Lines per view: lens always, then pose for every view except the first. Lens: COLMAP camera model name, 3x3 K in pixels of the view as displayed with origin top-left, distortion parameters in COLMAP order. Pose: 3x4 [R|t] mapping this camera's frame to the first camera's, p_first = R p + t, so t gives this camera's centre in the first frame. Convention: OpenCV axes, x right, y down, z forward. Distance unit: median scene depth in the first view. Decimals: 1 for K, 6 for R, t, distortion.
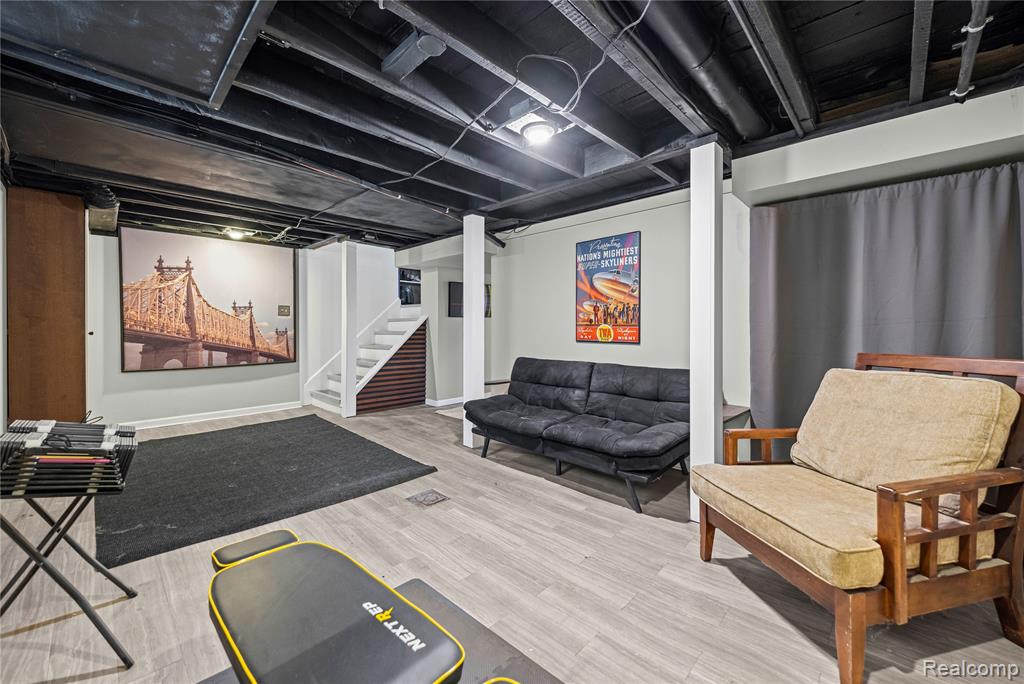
lens RADIAL K [[414.6, 0, 513.0], [0, 414.6, 333.7], [0, 0, 1]] dist [0.001118, -0.000071]
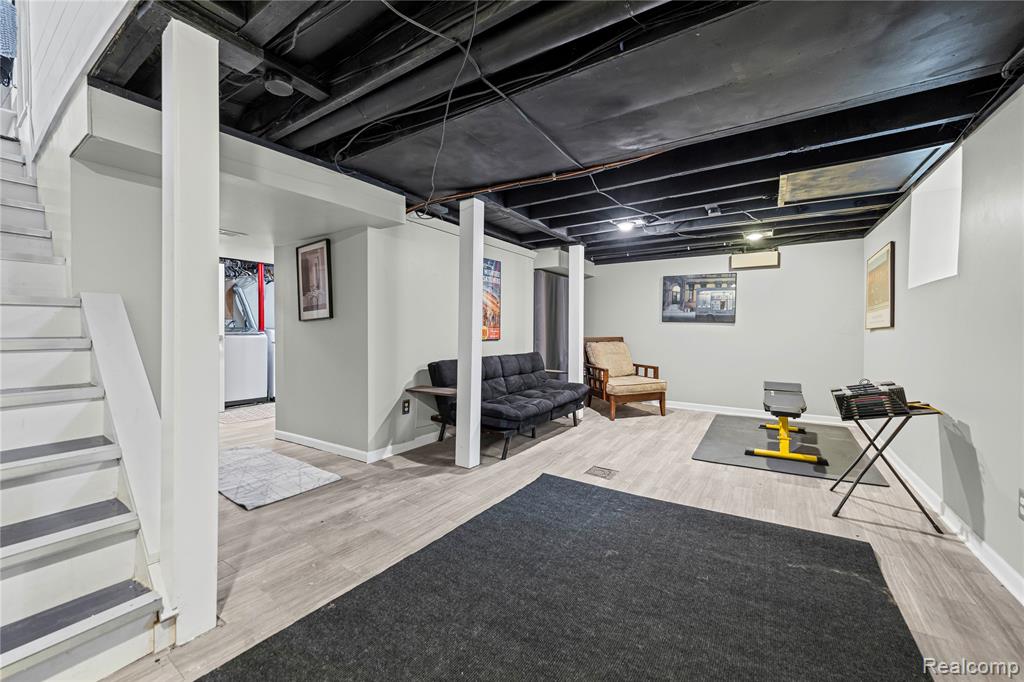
lens RADIAL K [[397.0, 0, 510.7], [0, 397.0, 335.8], [0, 0, 1]] dist [-0.000507, -0.000829]
pose [[-0.192037, -0.020404, 0.981176, -1.094488], [0.011609, 0.999667, 0.023061, -0.022072], [-0.981319, 0.015819, -0.191736, 1.266661]]
